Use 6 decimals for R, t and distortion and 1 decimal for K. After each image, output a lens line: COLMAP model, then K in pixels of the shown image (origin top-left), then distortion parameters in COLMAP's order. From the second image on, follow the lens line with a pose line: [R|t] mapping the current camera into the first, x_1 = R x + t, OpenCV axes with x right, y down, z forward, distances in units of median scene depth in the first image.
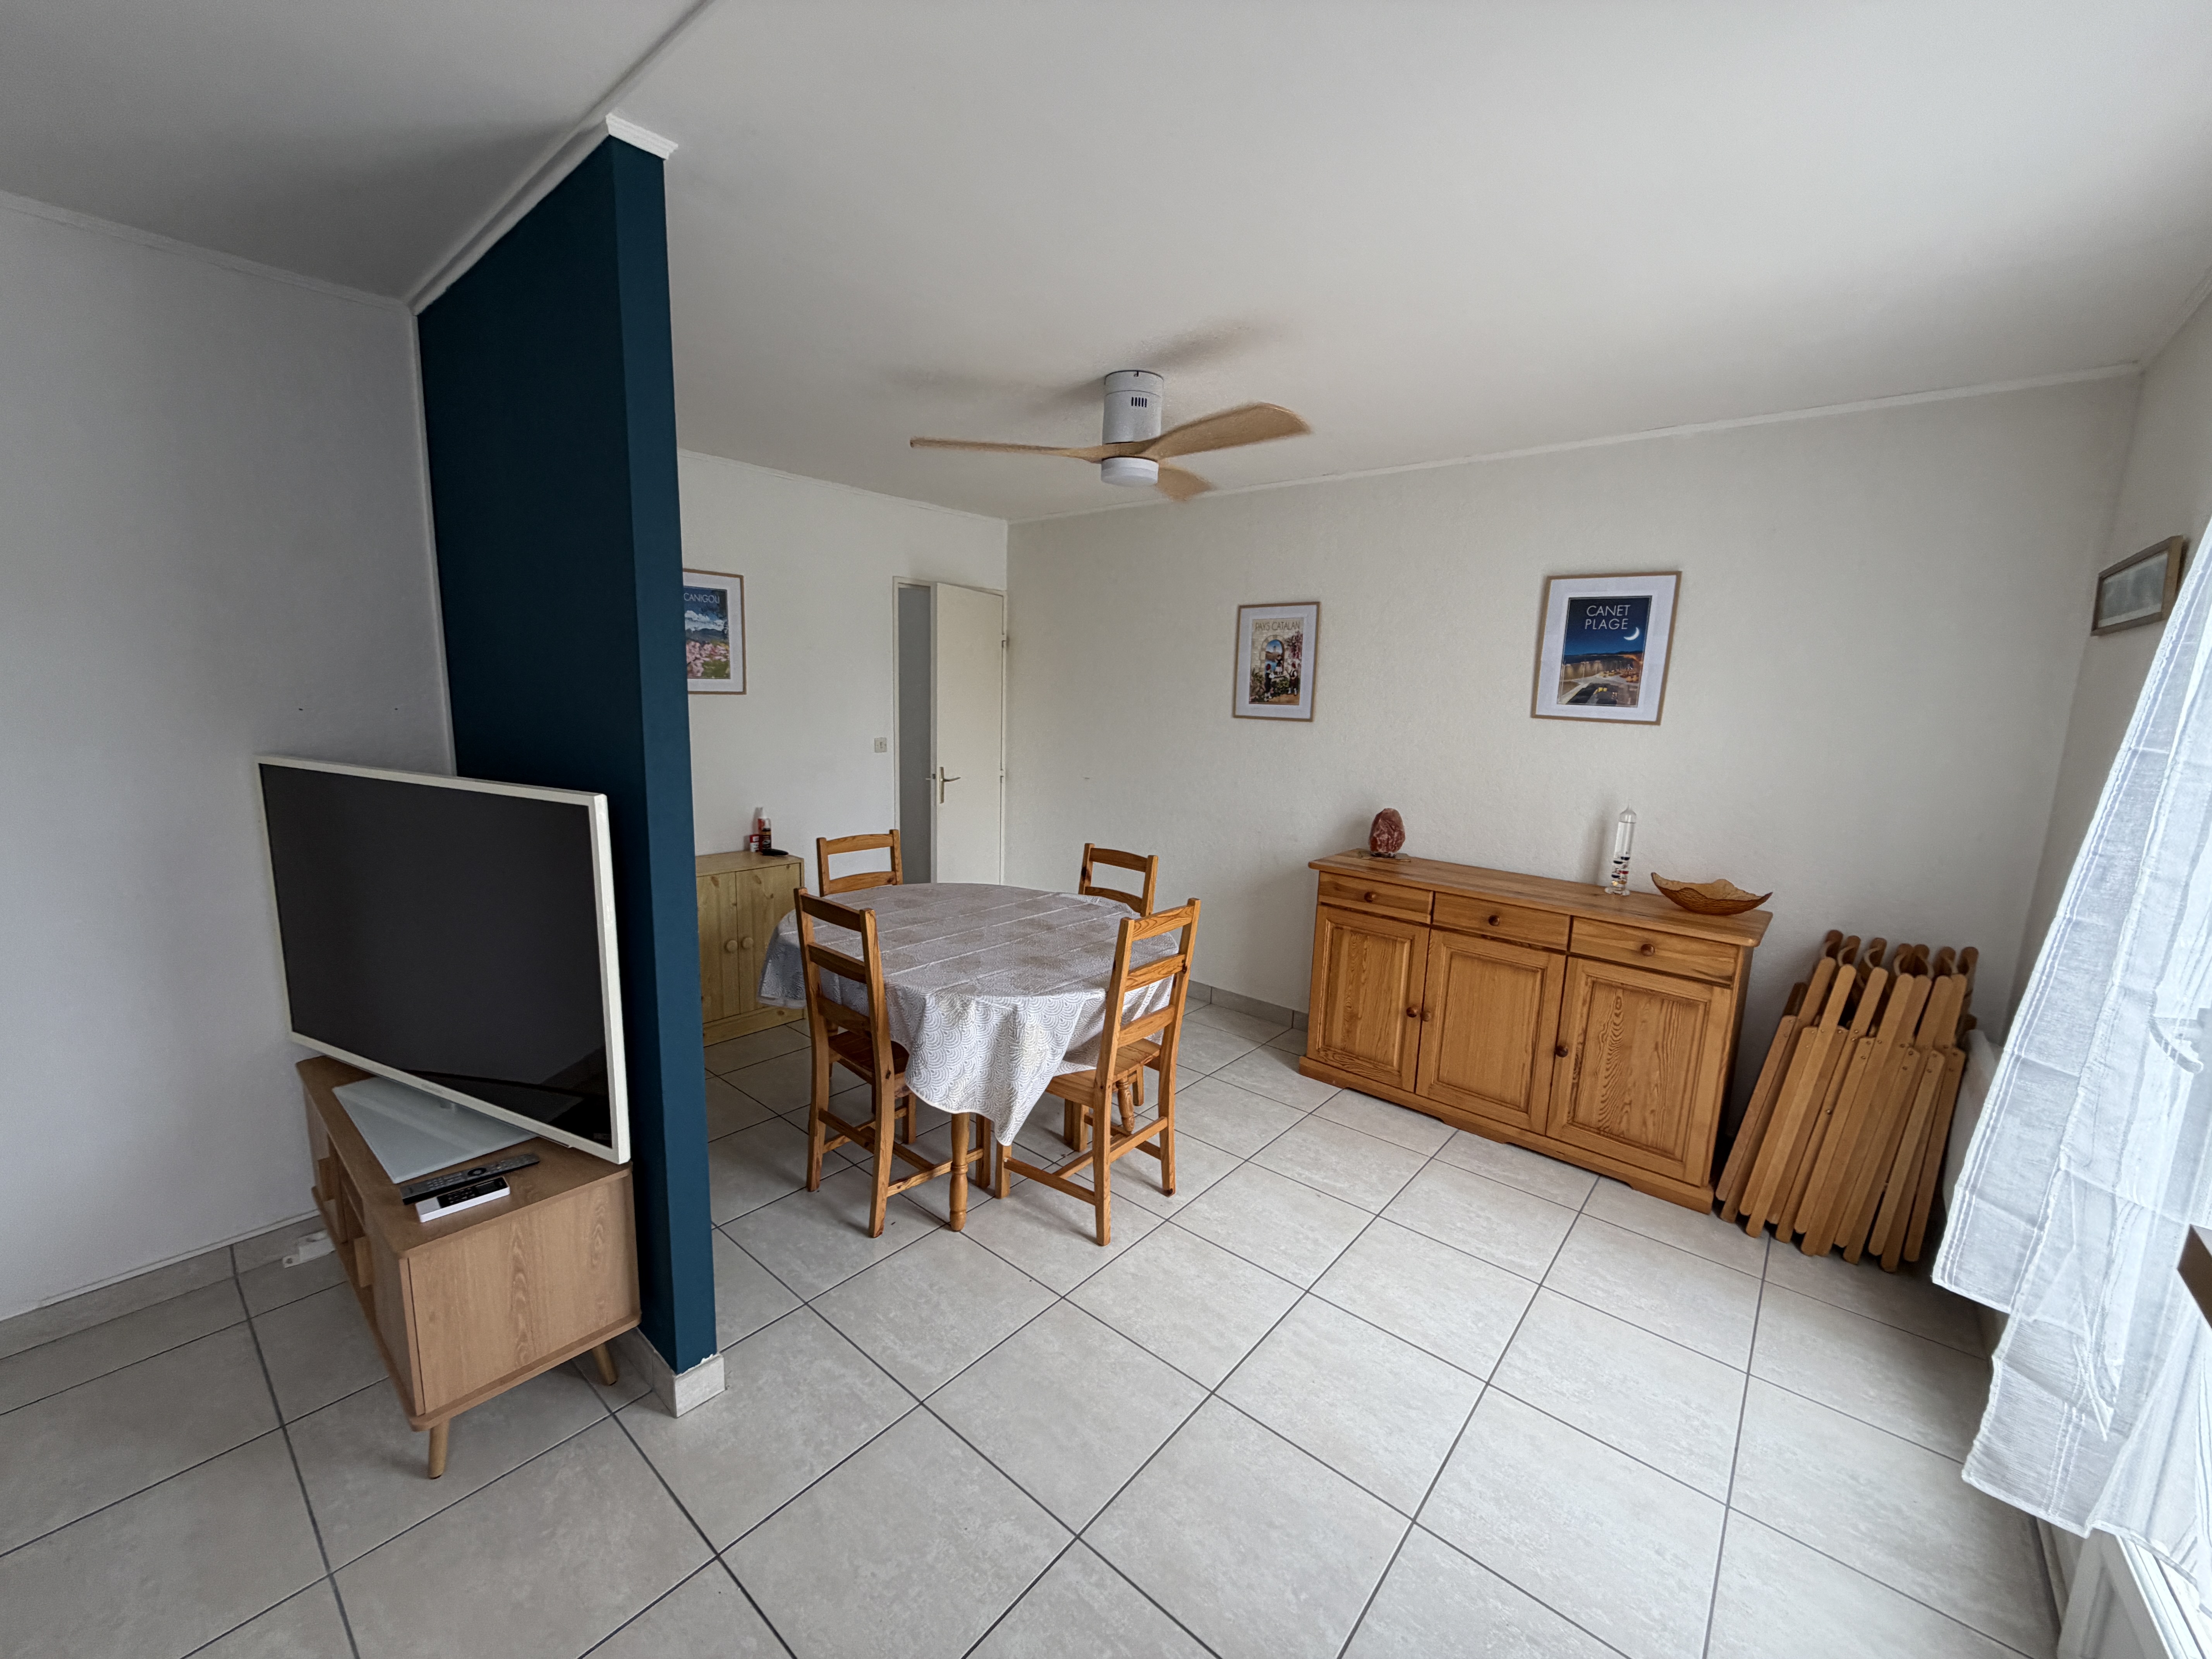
lens RADIAL K [[879.2, 0, 1097.7], [0, 879.2, 829.1], [0, 0, 1]] dist [-0.001405, -0.000023]
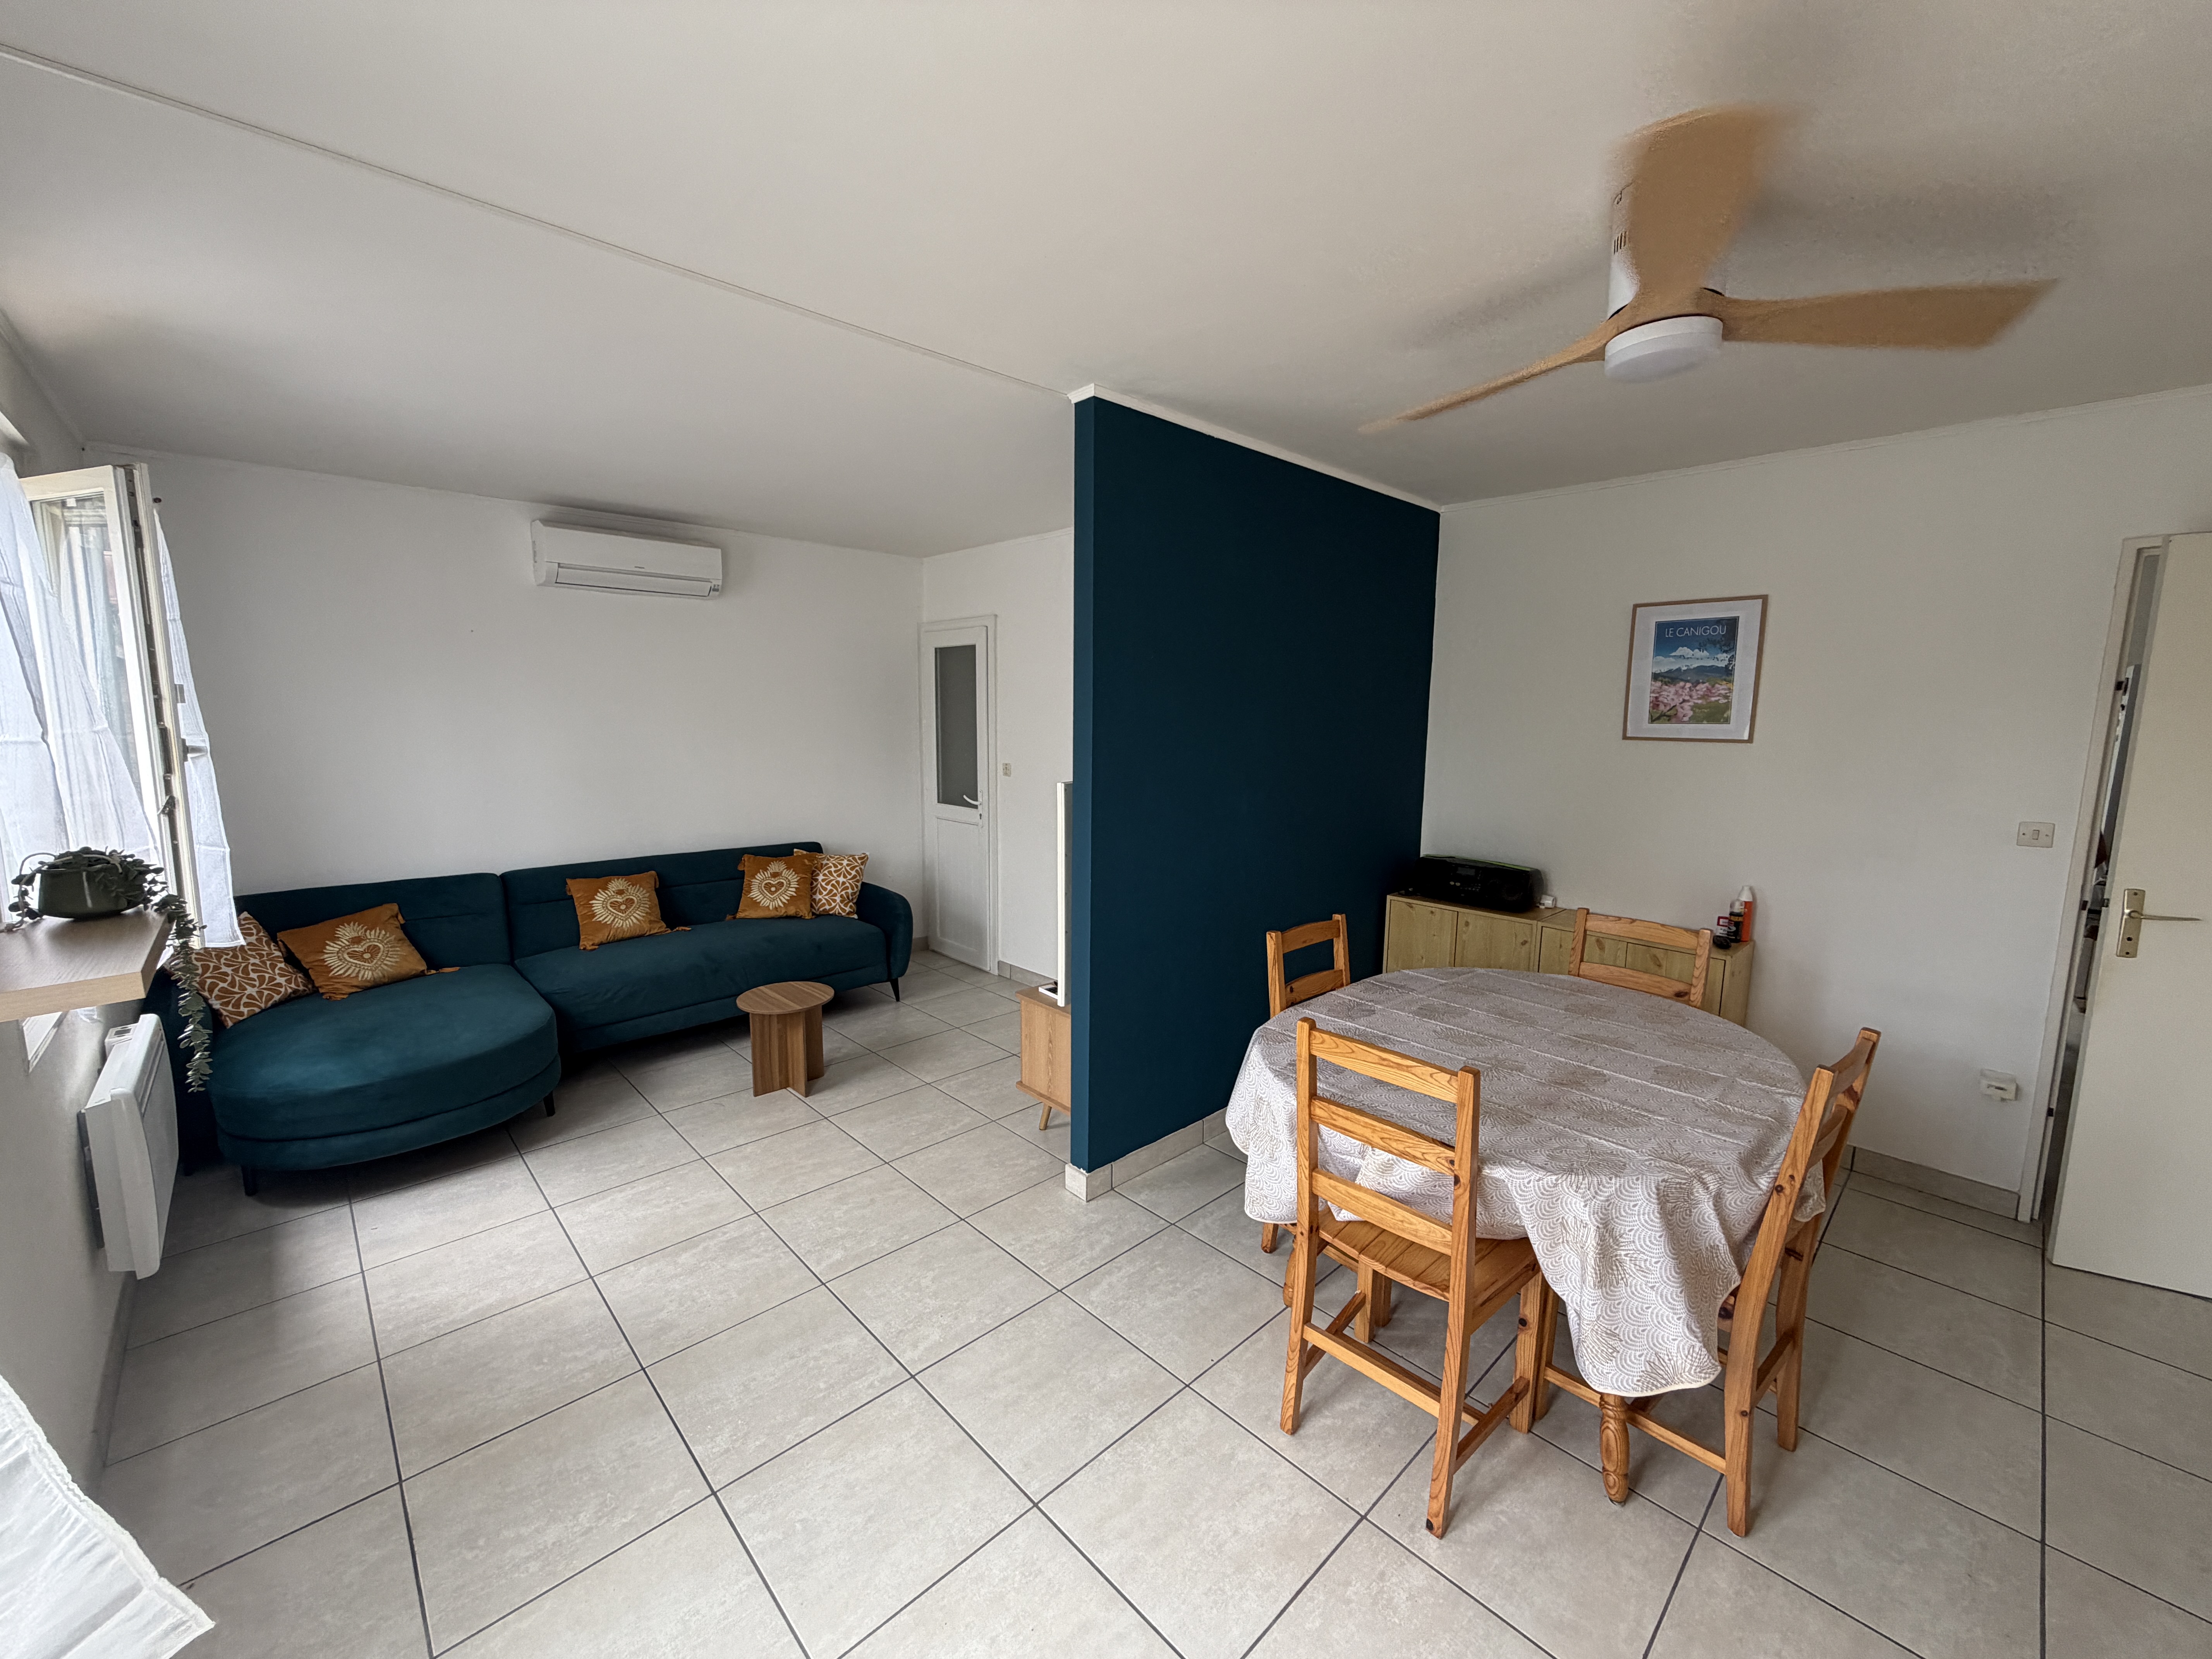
lens RADIAL K [[879.2, 0, 1099.1], [0, 879.2, 826.8], [0, 0, 1]] dist [-0.001405, -0.000023]
pose [[-0.111414, 0.101240, -0.988604, 0.486880], [-0.174809, 0.977289, 0.119782, -0.074583], [0.978278, 0.186162, -0.091187, 0.533266]]
